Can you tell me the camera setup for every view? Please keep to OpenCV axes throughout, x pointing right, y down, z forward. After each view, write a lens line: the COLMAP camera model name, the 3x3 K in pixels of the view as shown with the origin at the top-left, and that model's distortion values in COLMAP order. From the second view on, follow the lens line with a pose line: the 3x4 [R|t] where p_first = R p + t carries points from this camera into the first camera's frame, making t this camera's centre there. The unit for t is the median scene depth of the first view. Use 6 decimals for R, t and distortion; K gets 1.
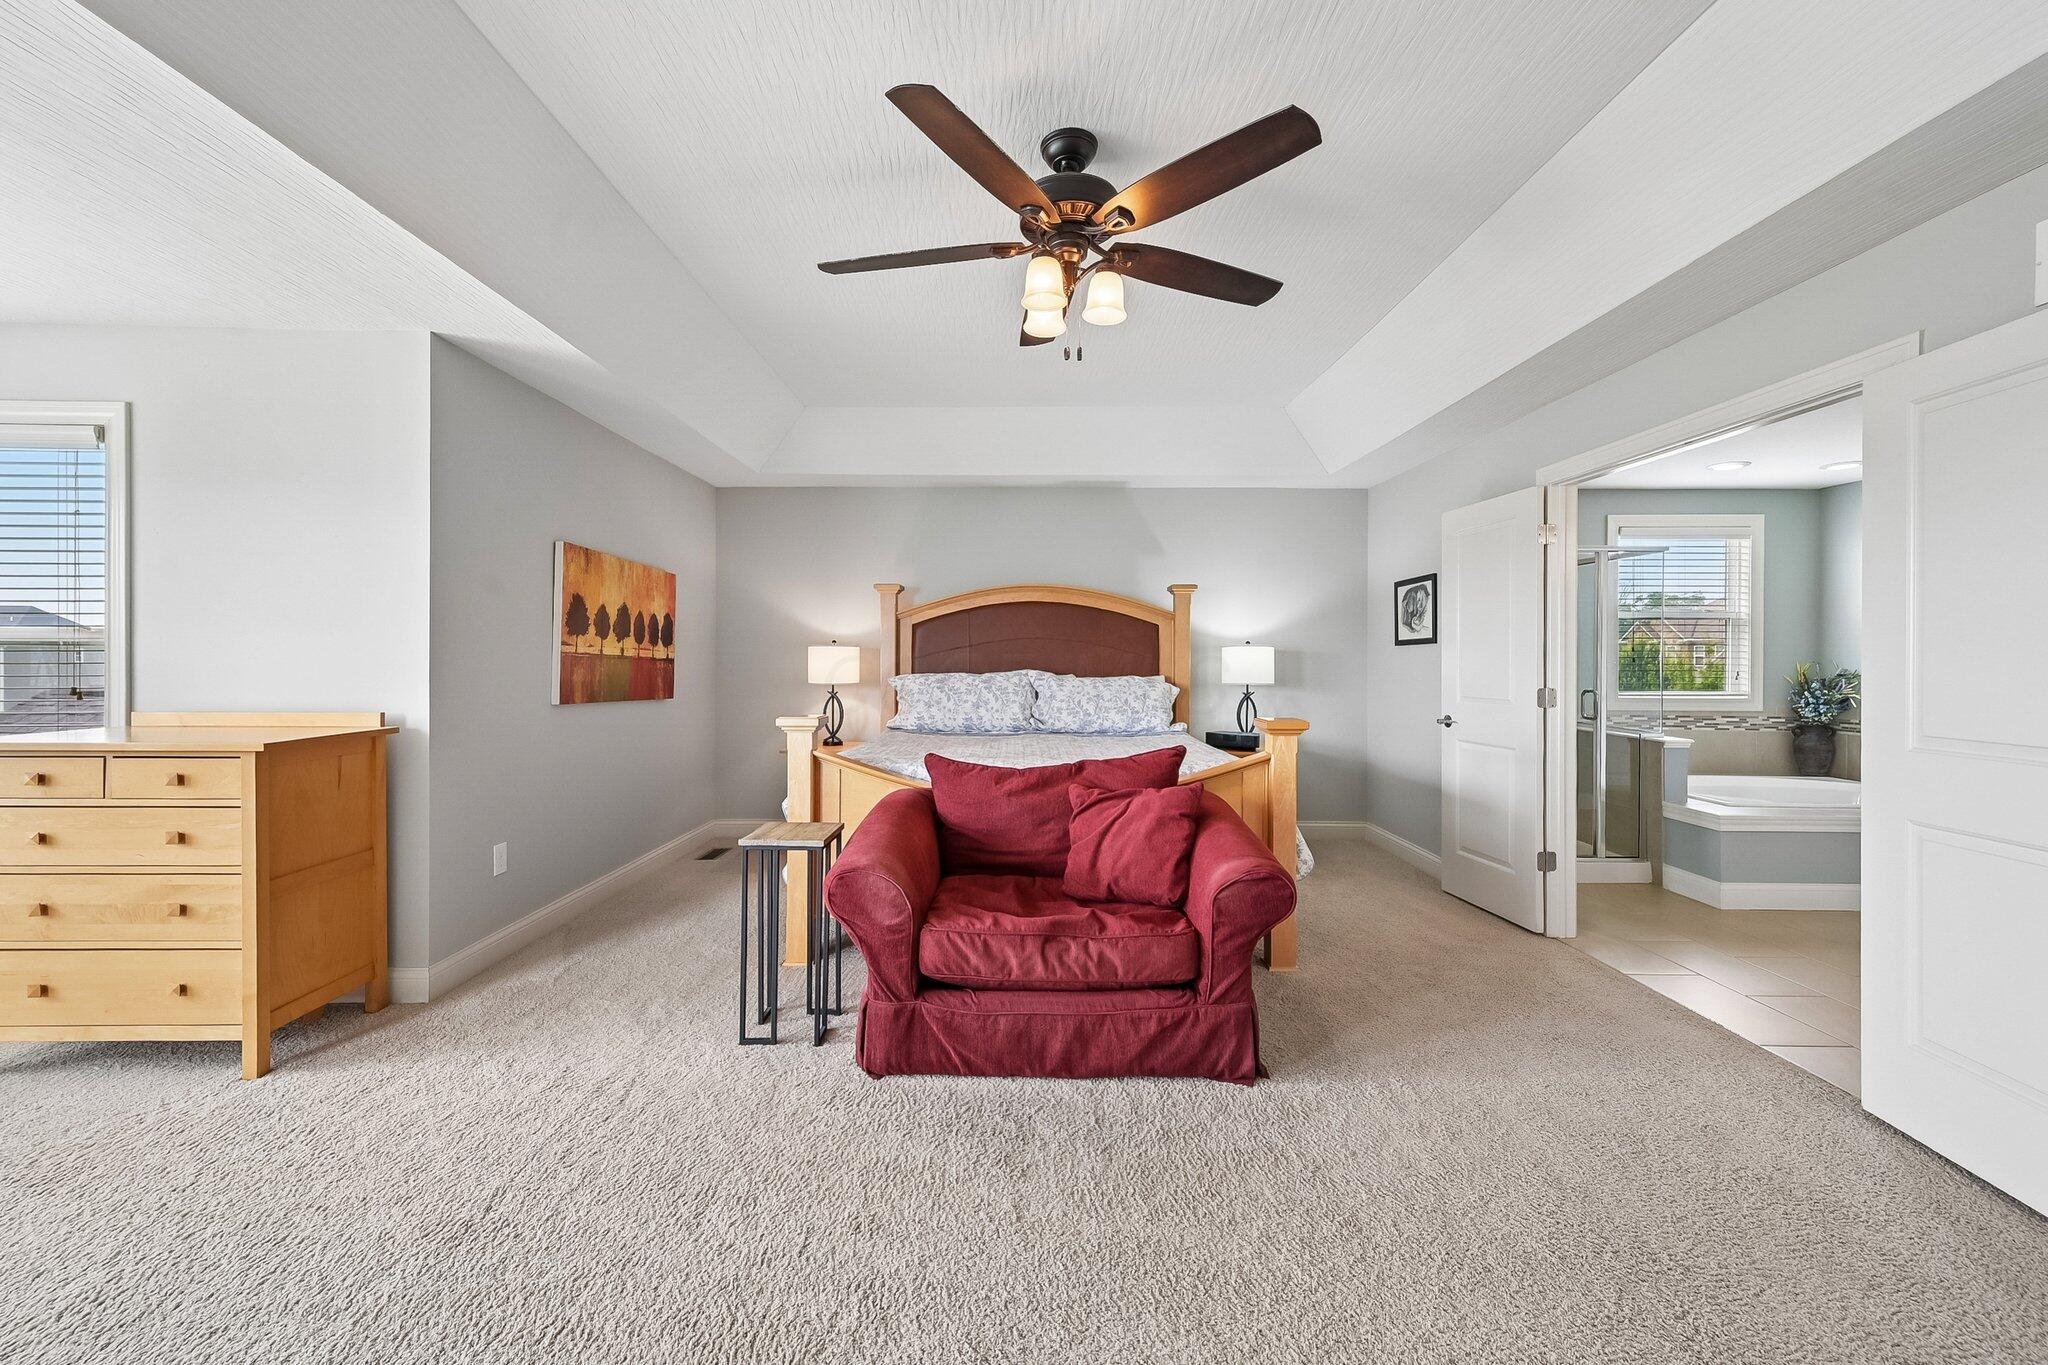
lens RADIAL K [[827.6, 0, 1021.4], [0, 827.6, 661.5], [0, 0, 1]] dist [-0.000244, 0.000034]
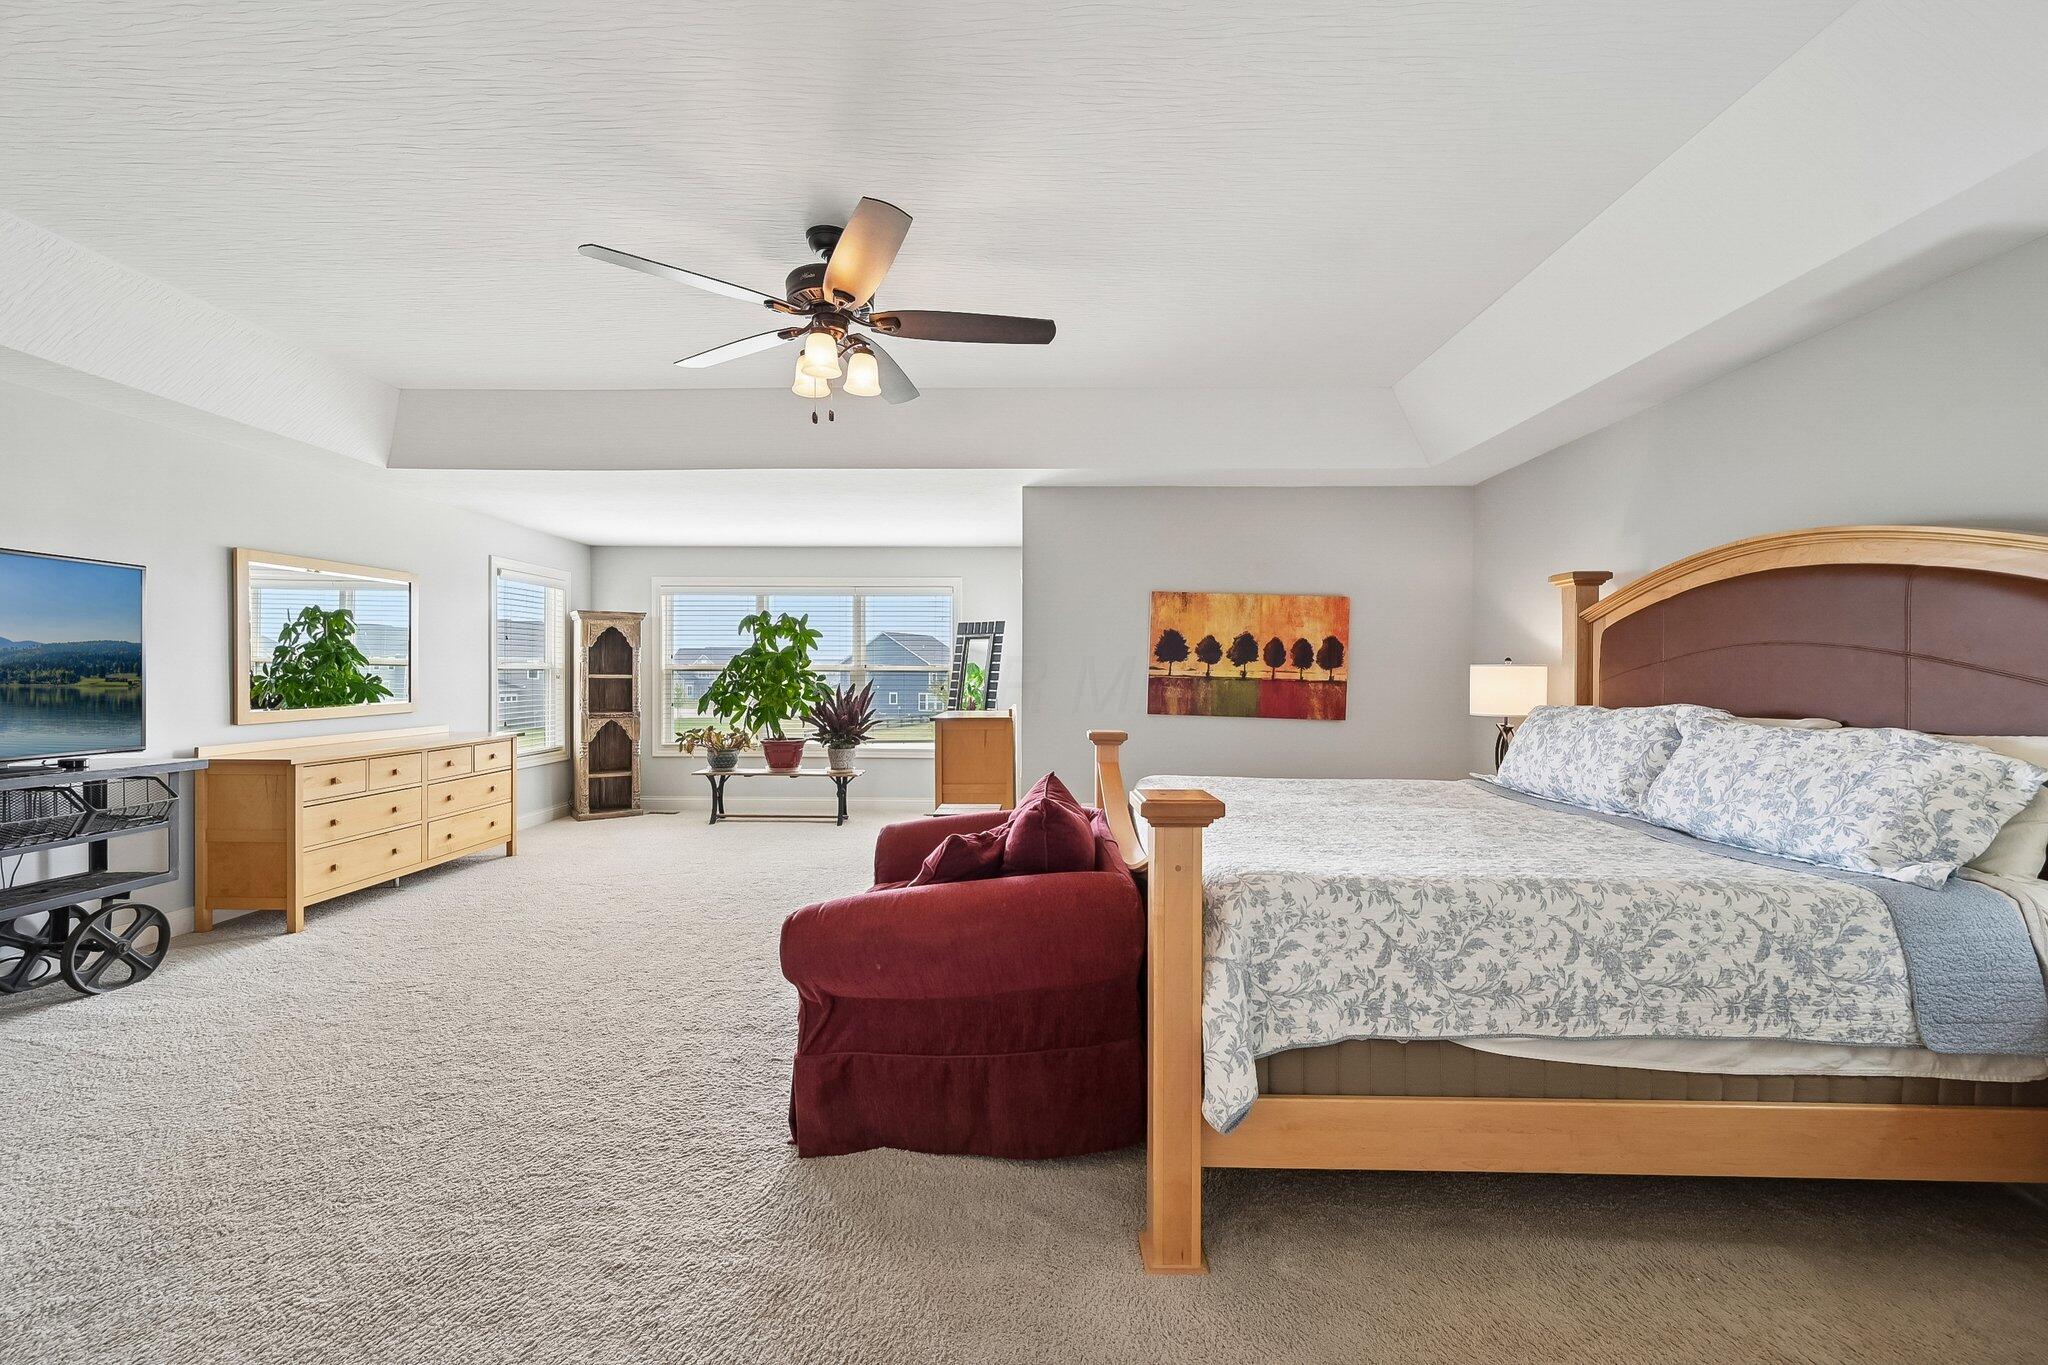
lens RADIAL K [[827.6, 0, 1024.5], [0, 827.6, 685.7], [0, 0, 1]] dist [-0.000244, 0.000034]
pose [[-0.063770, 0.003363, -0.997959, 0.659283], [-0.014097, 0.999892, 0.004270, 0.003202], [0.997865, 0.014341, -0.063716, 0.738409]]
